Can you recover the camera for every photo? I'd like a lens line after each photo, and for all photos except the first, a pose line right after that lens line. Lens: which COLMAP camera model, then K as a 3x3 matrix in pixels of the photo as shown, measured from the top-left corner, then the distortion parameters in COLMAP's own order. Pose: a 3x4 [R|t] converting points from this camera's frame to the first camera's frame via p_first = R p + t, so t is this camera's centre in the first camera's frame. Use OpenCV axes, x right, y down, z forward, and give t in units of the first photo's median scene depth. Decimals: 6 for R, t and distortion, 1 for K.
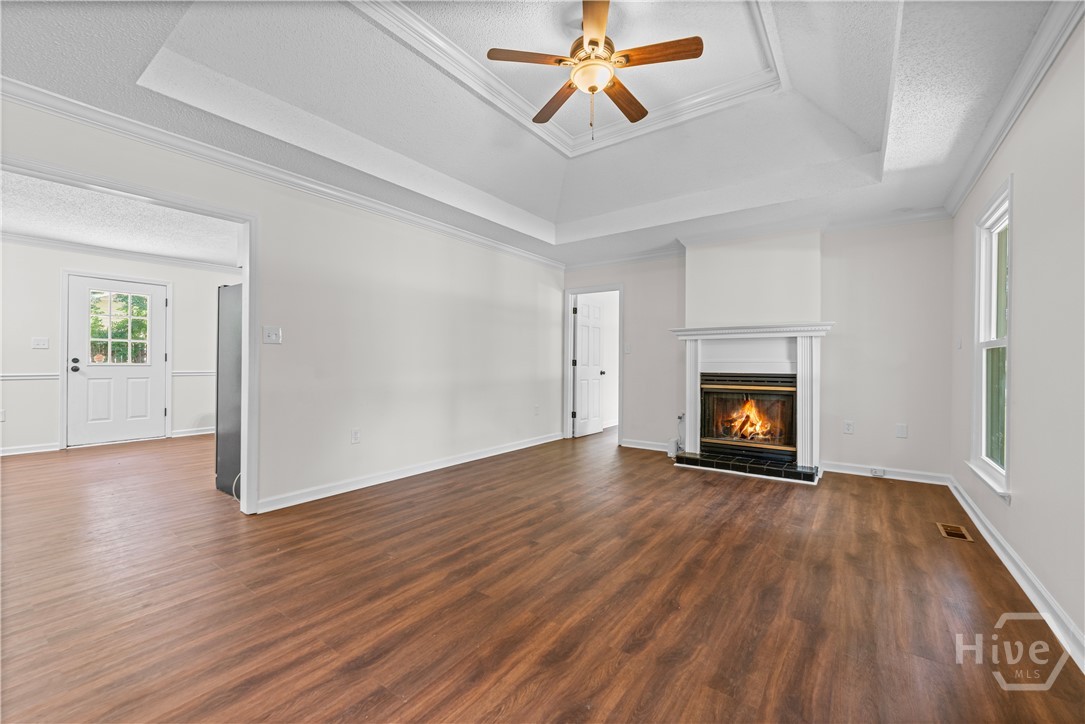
lens RADIAL K [[442.2, 0, 544.3], [0, 442.2, 366.0], [0, 0, 1]] dist [-0.000804, -0.000103]
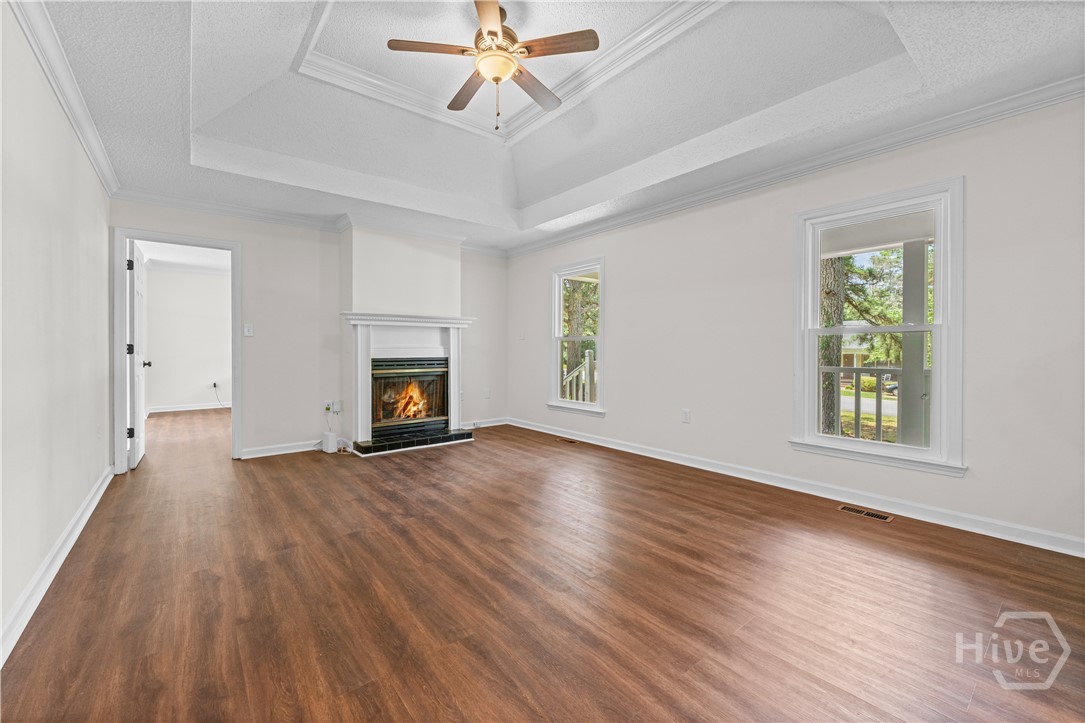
lens RADIAL K [[440.1, 0, 542.7], [0, 440.1, 357.4], [0, 0, 1]] dist [-0.000393, 0.000147]
pose [[0.260954, -0.023604, 0.965063, -0.565004], [0.008323, 0.999719, 0.022201, -0.007160], [-0.965315, 0.002239, 0.261077, 0.422190]]
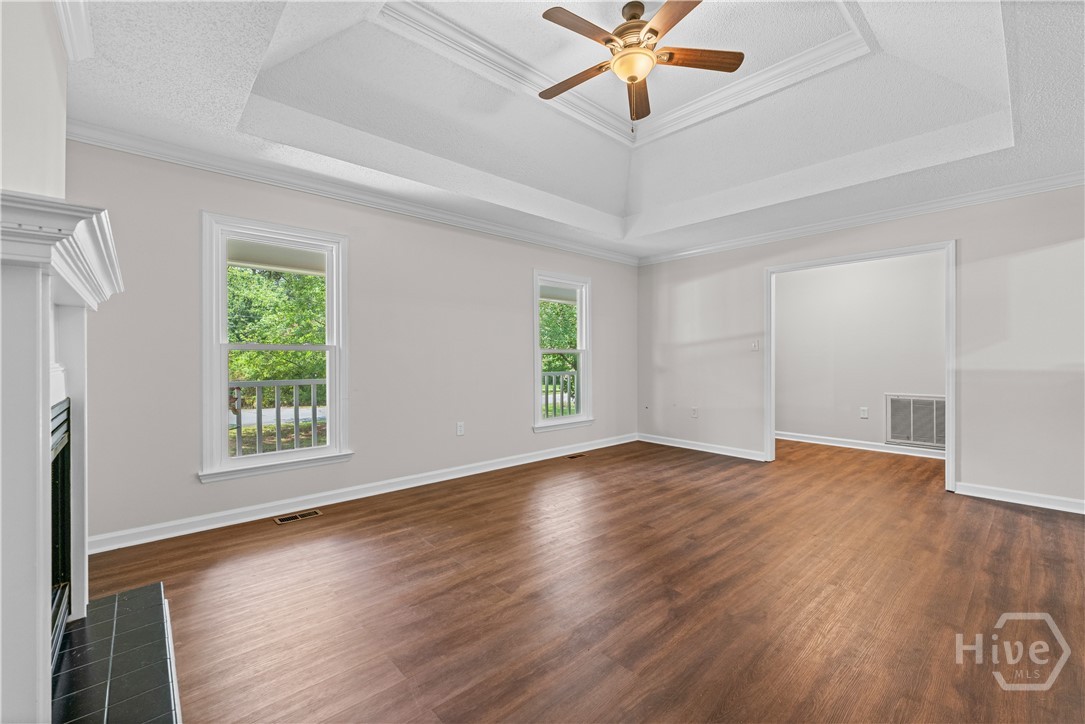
lens RADIAL K [[448.4, 0, 546.5], [0, 448.4, 342.2], [0, 0, 1]] dist [-0.000675, -0.000183]
pose [[-0.979865, 0.003484, 0.199631, 0.062425], [-0.002101, 0.999612, -0.027759, -0.020761], [-0.199651, -0.027619, -0.979478, 1.330263]]
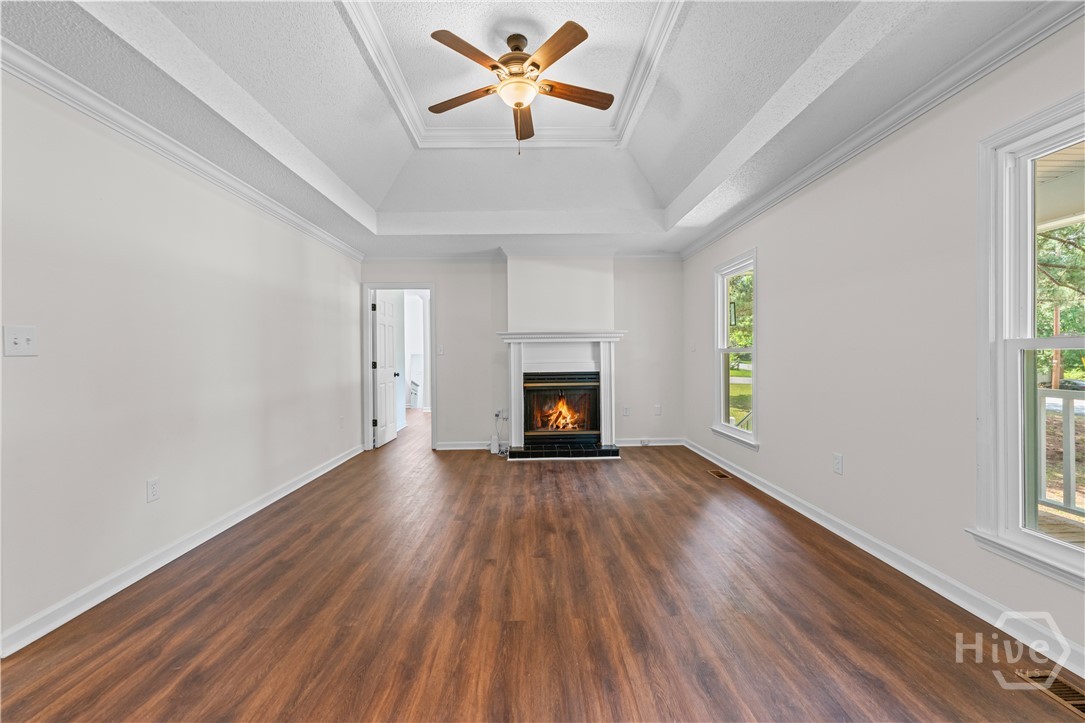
lens RADIAL K [[453.4, 0, 542.5], [0, 453.4, 361.5], [0, 0, 1]] dist [-0.001098, -0.000246]
pose [[0.794409, -0.022430, 0.606970, -0.329808], [0.019328, 0.999745, 0.011647, -0.028611], [-0.607076, 0.002479, 0.794640, 0.088301]]
